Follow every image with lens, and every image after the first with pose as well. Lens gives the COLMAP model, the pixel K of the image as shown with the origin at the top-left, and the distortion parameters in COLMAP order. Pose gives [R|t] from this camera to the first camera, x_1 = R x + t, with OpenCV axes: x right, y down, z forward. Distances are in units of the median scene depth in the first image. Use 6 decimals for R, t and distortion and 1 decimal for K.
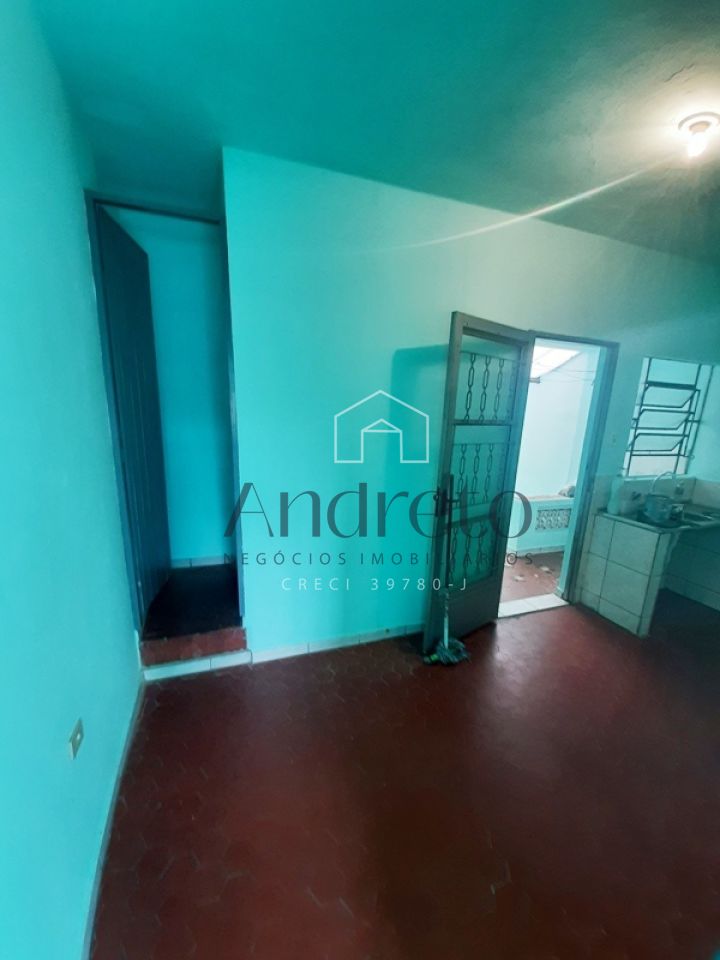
lens RADIAL K [[377.8, 0, 358.9], [0, 377.8, 492.0], [0, 0, 1]] dist [0.001443, -0.010807]
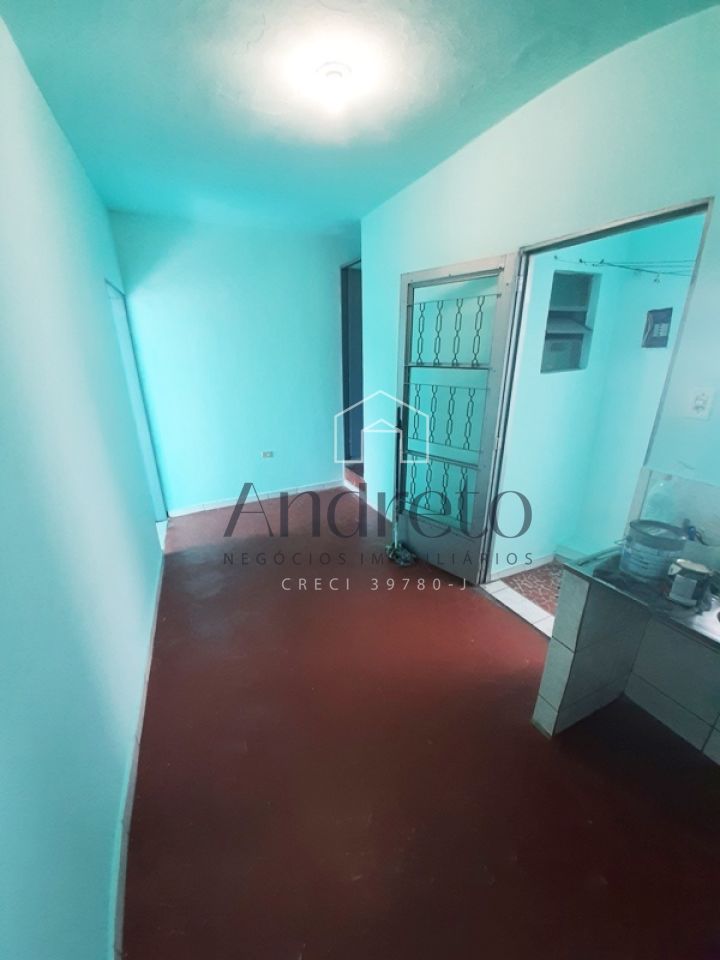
lens RADIAL K [[370.2, 0, 355.4], [0, 370.2, 484.7], [0, 0, 1]] dist [0.002863, -0.010060]
pose [[0.112656, 0.302092, -0.946599, 1.162340], [-0.204786, 0.939270, 0.275381, -0.088621], [0.972302, 0.162827, 0.167679, 0.537713]]
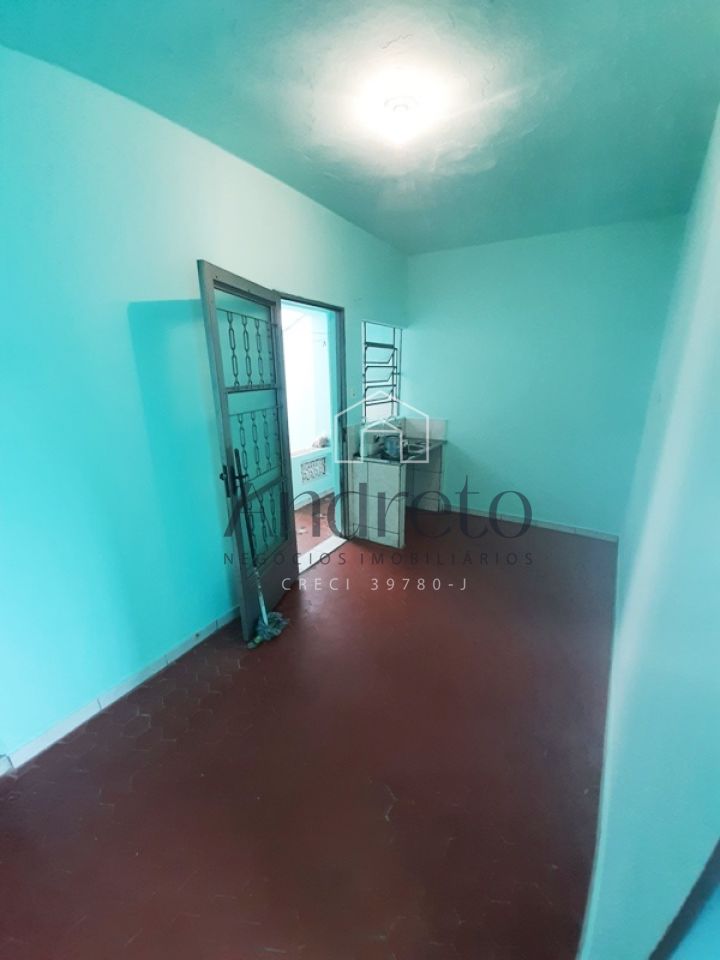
lens RADIAL K [[370.2, 0, 355.4], [0, 370.2, 484.7], [0, 0, 1]] dist [0.002863, -0.010060]
pose [[0.778760, -0.226424, 0.585035, -0.059263], [0.175959, 0.973994, 0.142736, -0.031011], [-0.602140, -0.008215, 0.798349, 0.088629]]
